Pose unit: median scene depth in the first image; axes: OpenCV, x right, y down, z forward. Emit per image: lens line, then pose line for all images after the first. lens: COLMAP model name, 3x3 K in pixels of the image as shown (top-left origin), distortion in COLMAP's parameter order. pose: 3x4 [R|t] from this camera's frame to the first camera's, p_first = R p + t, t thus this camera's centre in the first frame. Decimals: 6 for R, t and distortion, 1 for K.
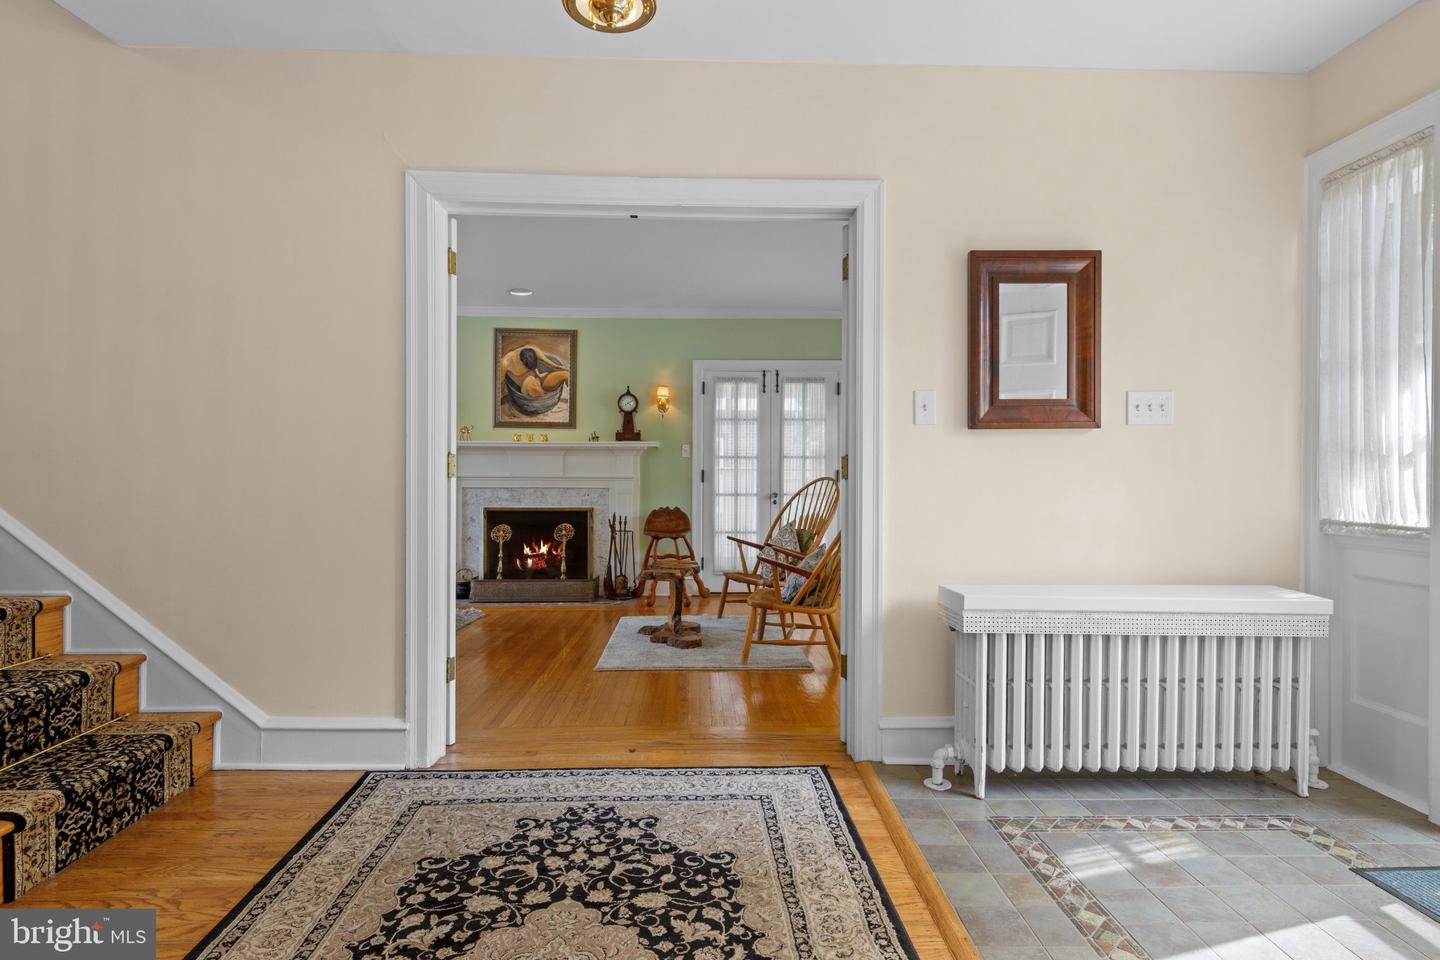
lens RADIAL K [[756.9, 0, 718.0], [0, 756.9, 479.4], [0, 0, 1]] dist [0.011924, -0.000383]
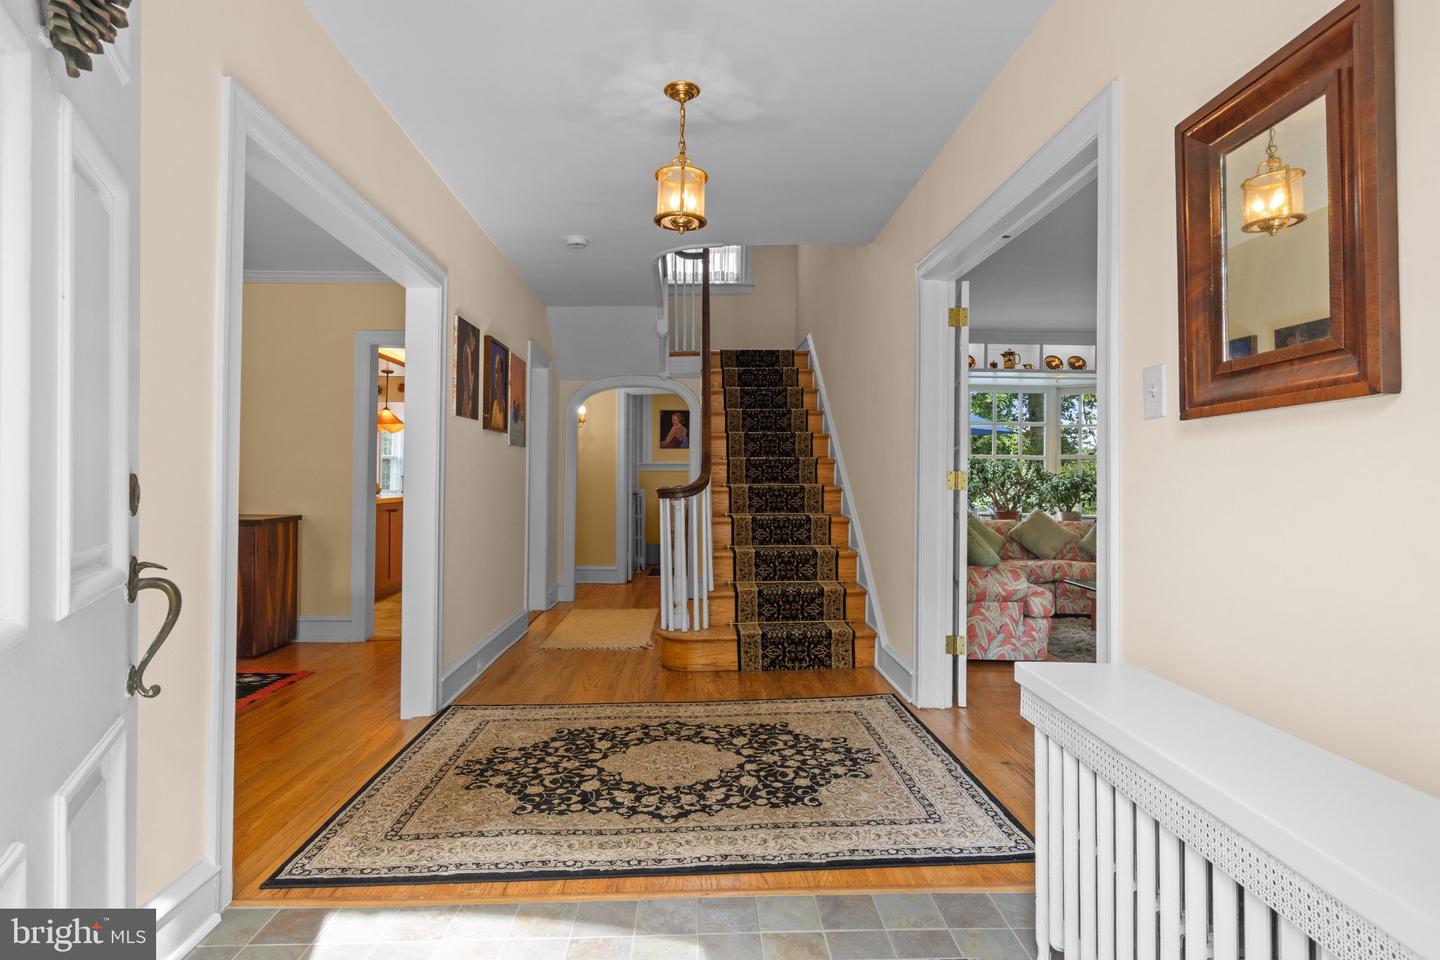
lens RADIAL K [[746.8, 0, 711.5], [0, 746.8, 470.4], [0, 0, 1]] dist [0.013615, -0.001757]
pose [[0.002197, -0.014202, -0.999897, 1.209692], [-0.009717, 0.999852, -0.014222, -0.018324], [0.999950, 0.009747, 0.002058, 0.820960]]
